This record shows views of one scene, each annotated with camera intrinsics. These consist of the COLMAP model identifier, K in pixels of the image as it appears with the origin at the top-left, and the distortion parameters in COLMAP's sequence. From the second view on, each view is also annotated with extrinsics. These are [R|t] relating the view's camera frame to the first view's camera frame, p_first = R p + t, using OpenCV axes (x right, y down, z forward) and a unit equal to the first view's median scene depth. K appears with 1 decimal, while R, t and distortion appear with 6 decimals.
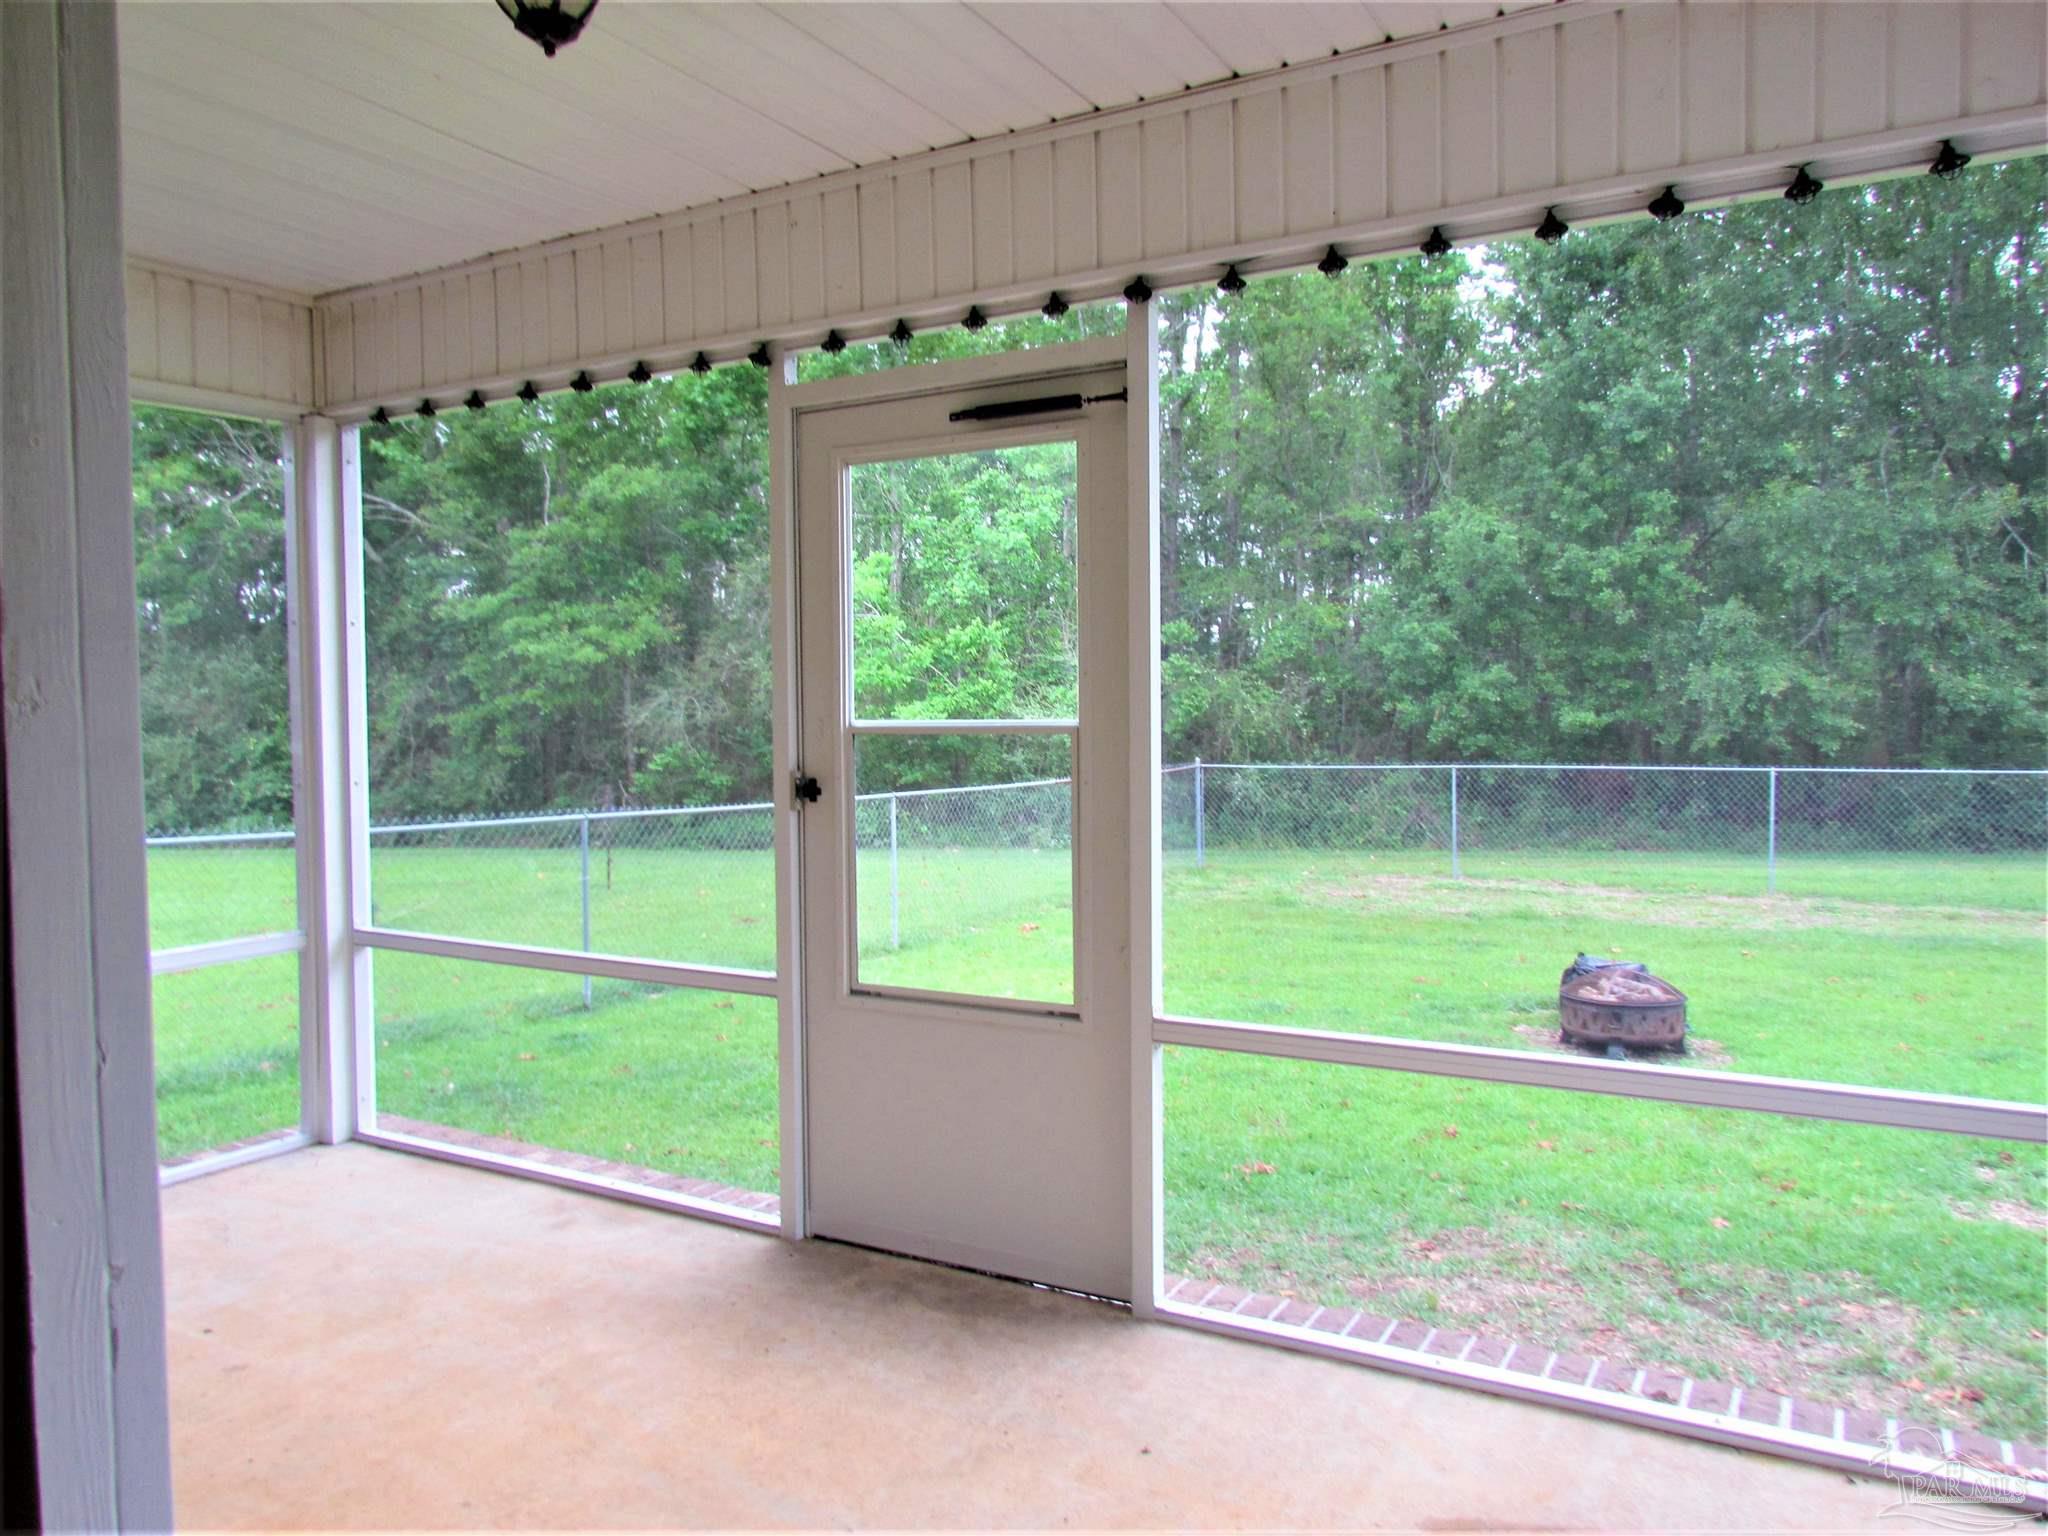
lens RADIAL K [[1479.6, 0, 1036.2], [0, 1479.6, 759.3], [0, 0, 1]] dist [-0.041129, 0.034020]
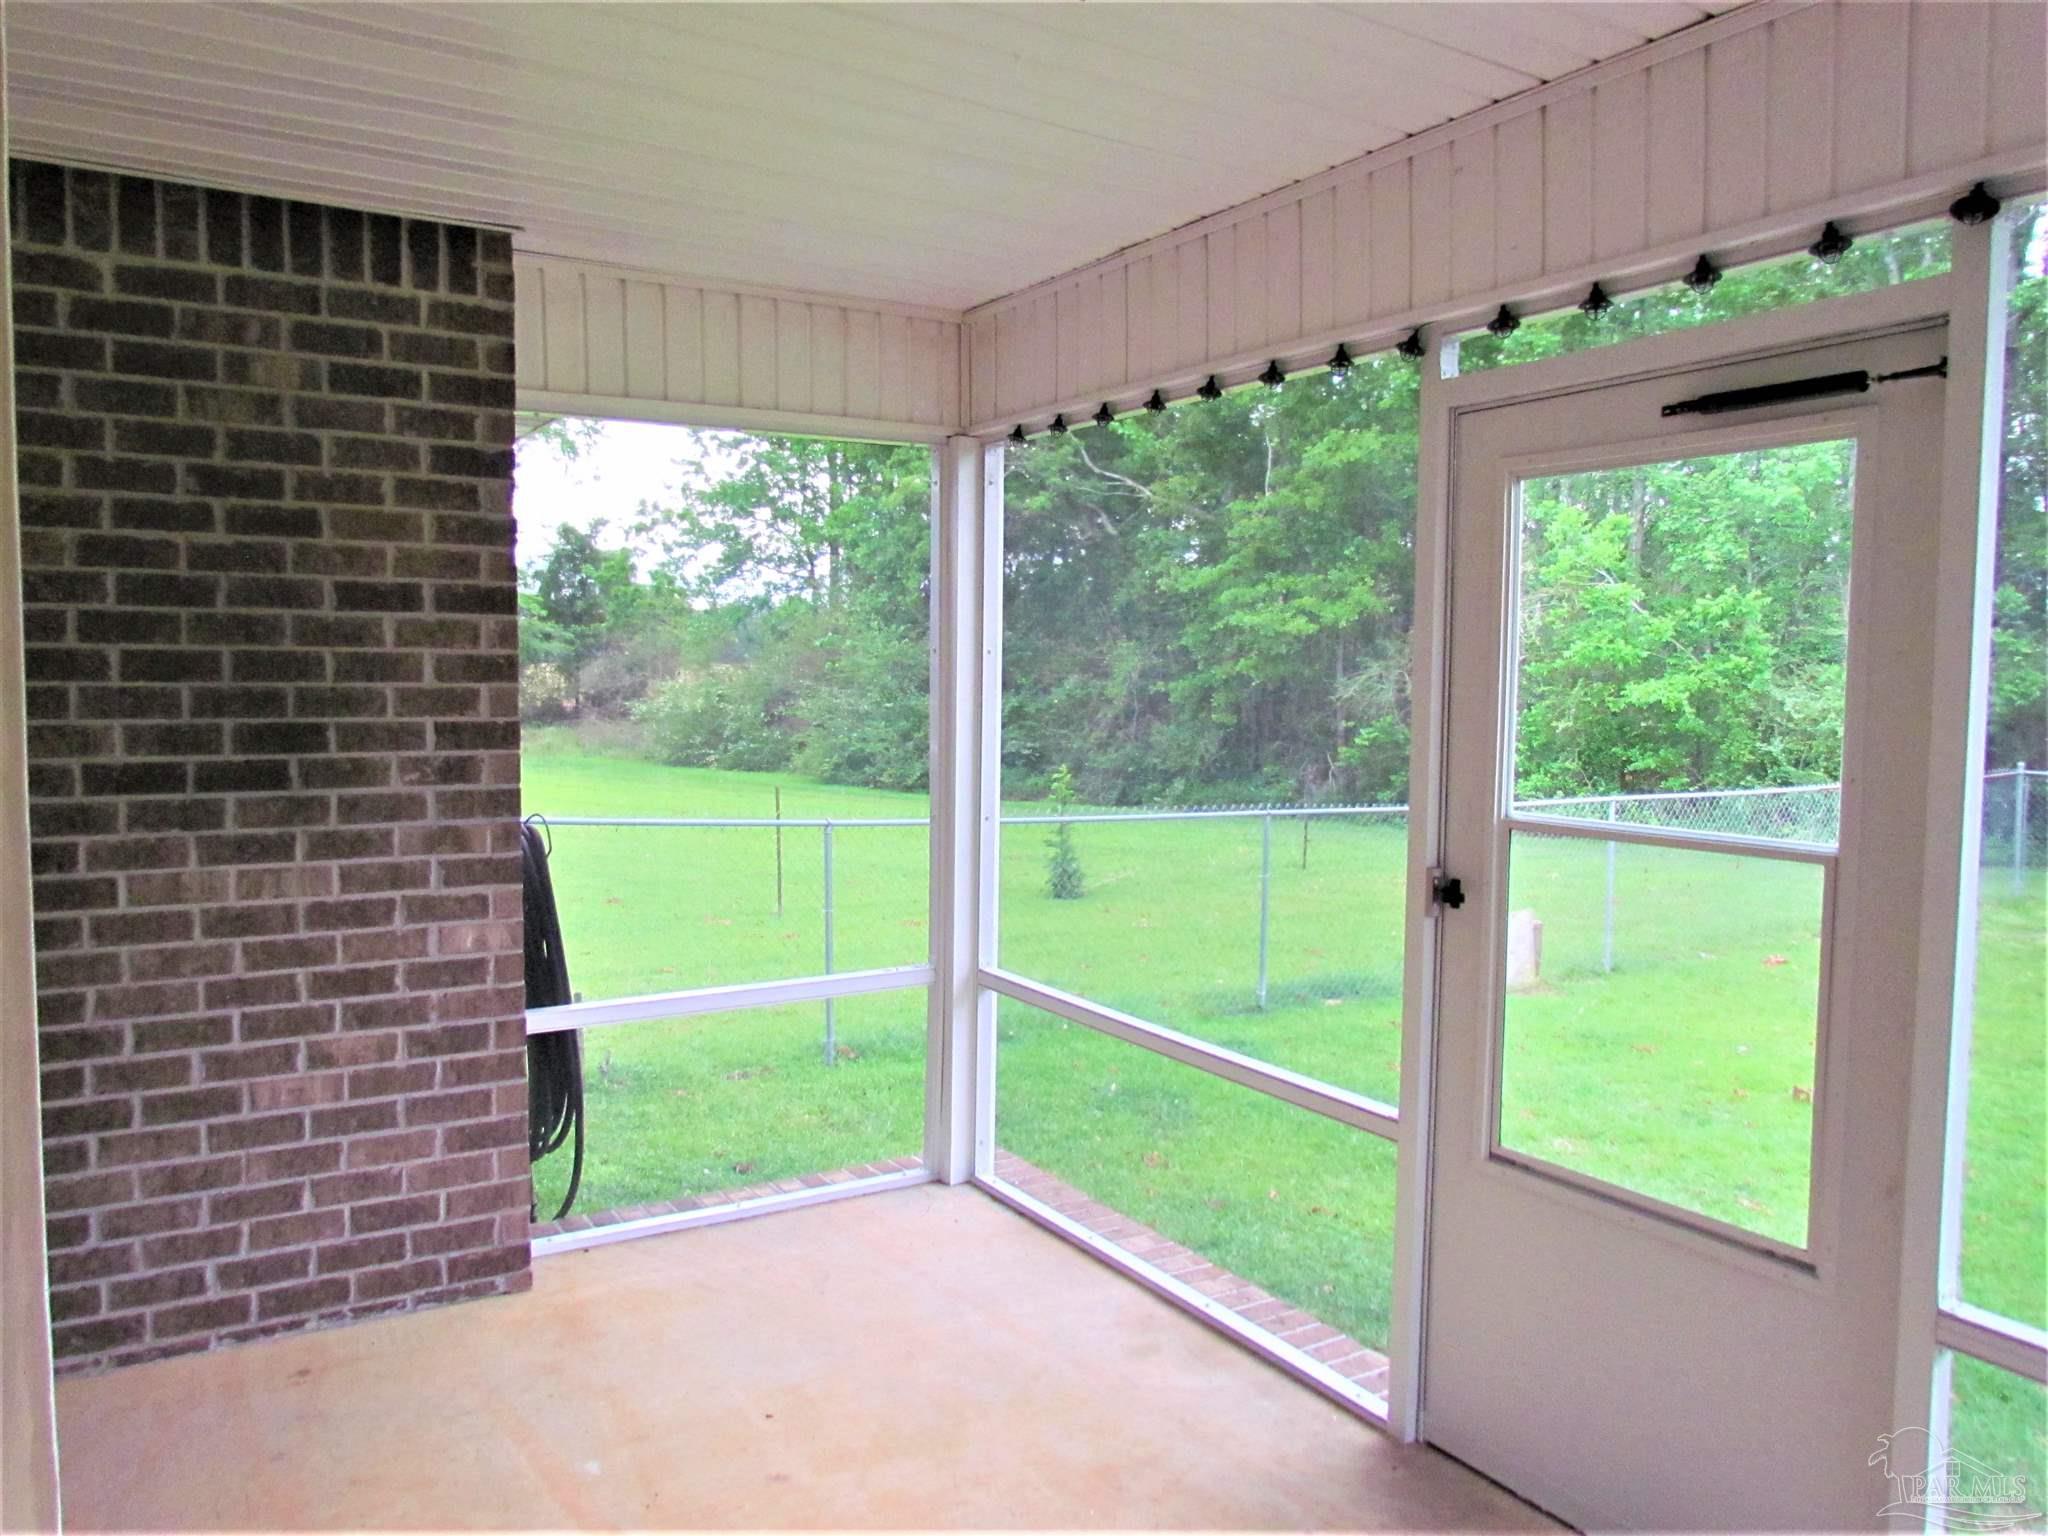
lens RADIAL K [[1479.6, 0, 1006.8], [0, 1479.6, 766.9], [0, 0, 1]] dist [-0.041129, 0.034020]
pose [[0.878574, 0.047922, -0.475195, 0.007779], [-0.033067, 0.998669, 0.039576, -0.055452], [0.476459, -0.019057, 0.878990, 0.152707]]
